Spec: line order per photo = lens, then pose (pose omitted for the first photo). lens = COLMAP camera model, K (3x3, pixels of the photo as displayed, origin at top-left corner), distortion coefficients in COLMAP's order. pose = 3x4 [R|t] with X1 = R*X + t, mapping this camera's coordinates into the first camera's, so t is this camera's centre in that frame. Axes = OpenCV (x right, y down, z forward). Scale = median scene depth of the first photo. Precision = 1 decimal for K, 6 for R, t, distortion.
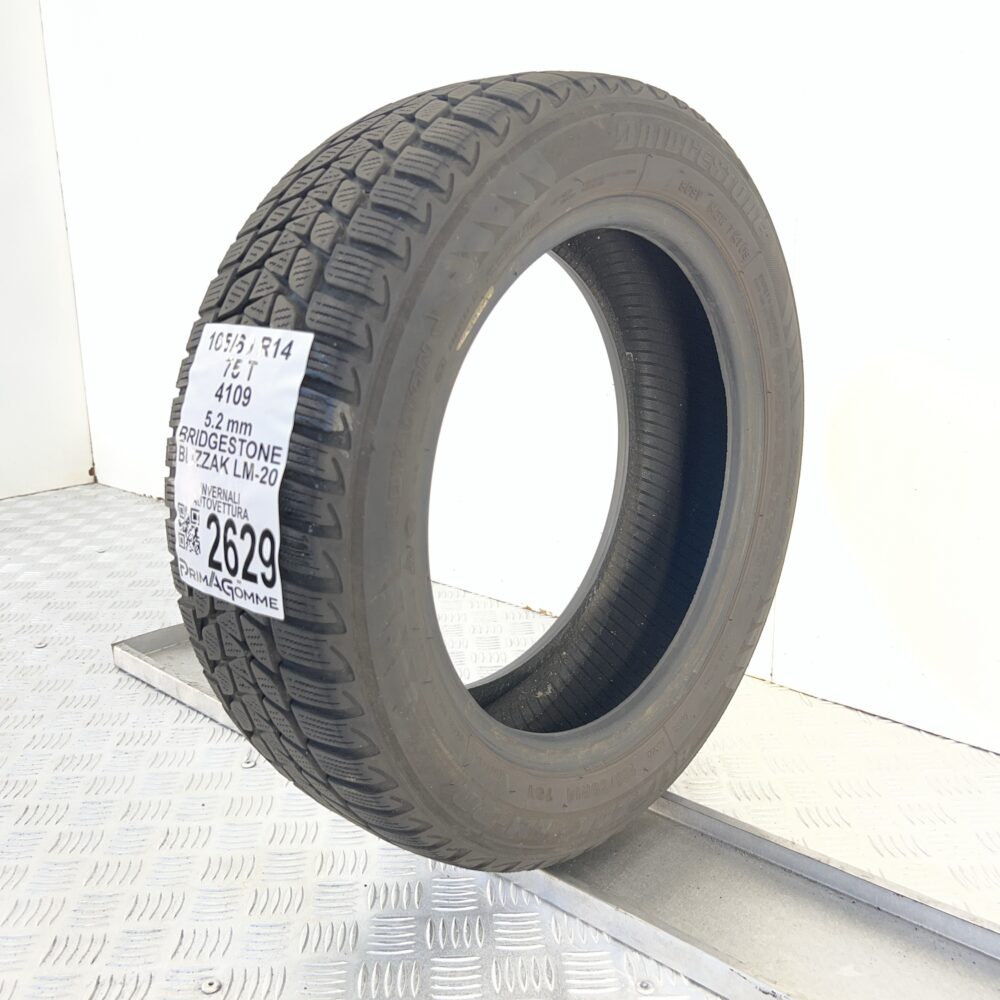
lens RADIAL K [[1013.0, 0, 500.4], [0, 1013.0, 513.5], [0, 0, 1]] dist [0.168096, -0.540168]
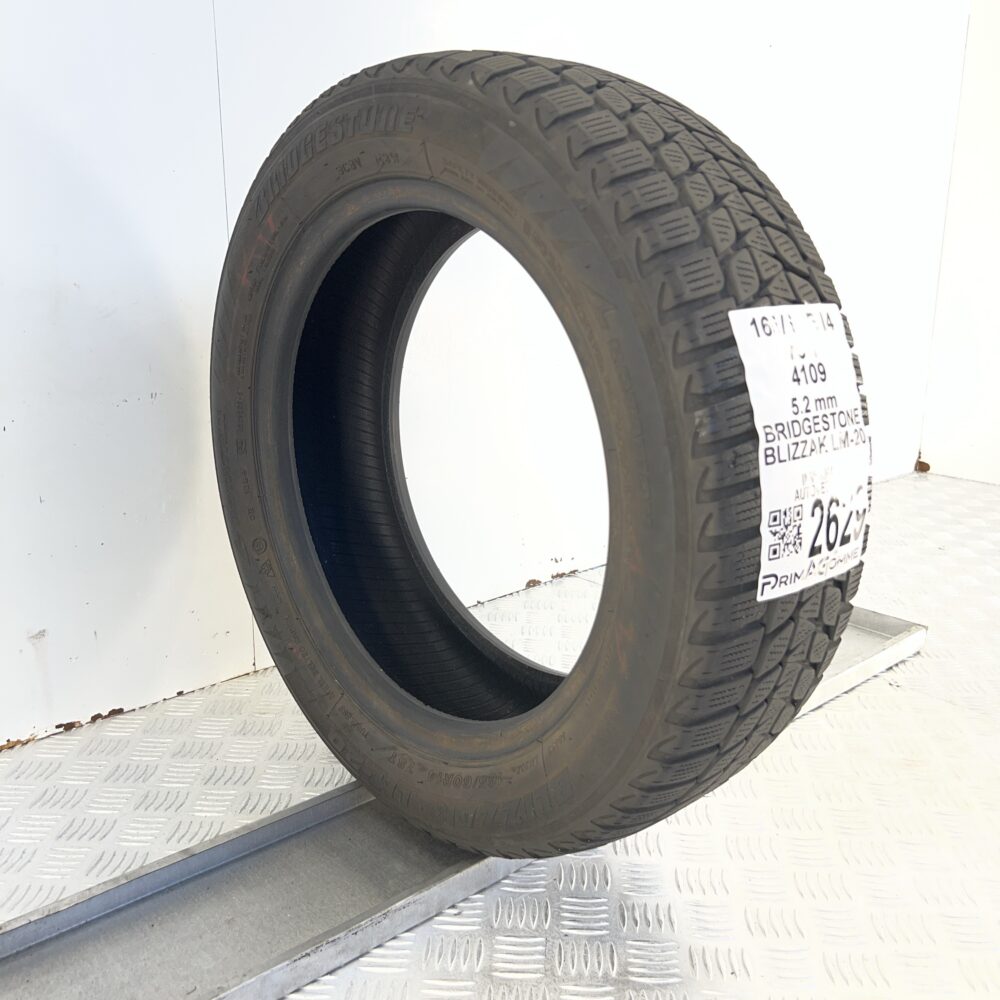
lens RADIAL K [[1013.0, 0, 500.4], [0, 1013.0, 513.5], [0, 0, 1]] dist [0.168096, -0.540168]
pose [[0.092623, -0.250199, 0.963754, -1.274739], [0.250635, 0.942607, 0.220621, -0.282291], [-0.963640, 0.221116, 0.150016, 1.167390]]
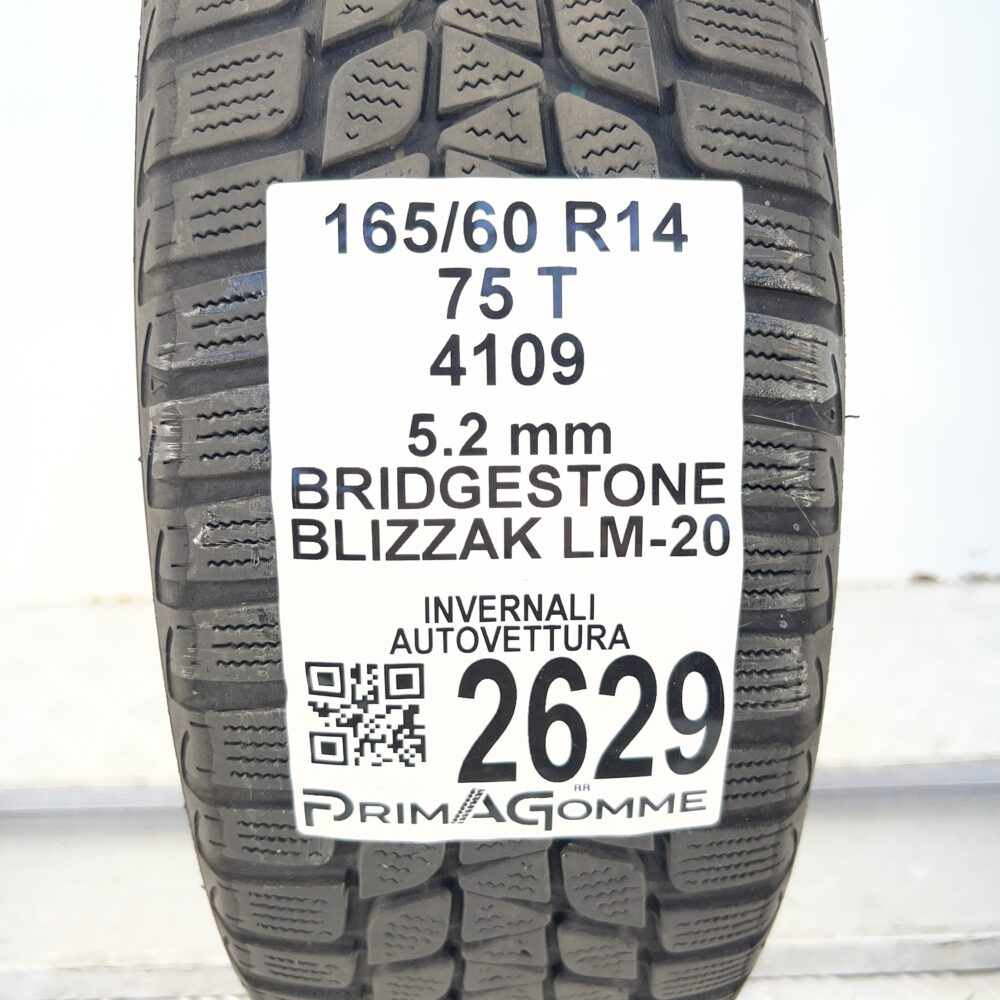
lens RADIAL K [[1013.0, 0, 500.4], [0, 1013.0, 513.5], [0, 0, 1]] dist [0.168096, -0.540168]
pose [[0.709346, -0.267250, 0.652231, -0.534291], [0.178930, 0.963296, 0.200110, -0.138310], [-0.681771, -0.025244, 0.731130, 0.713519]]
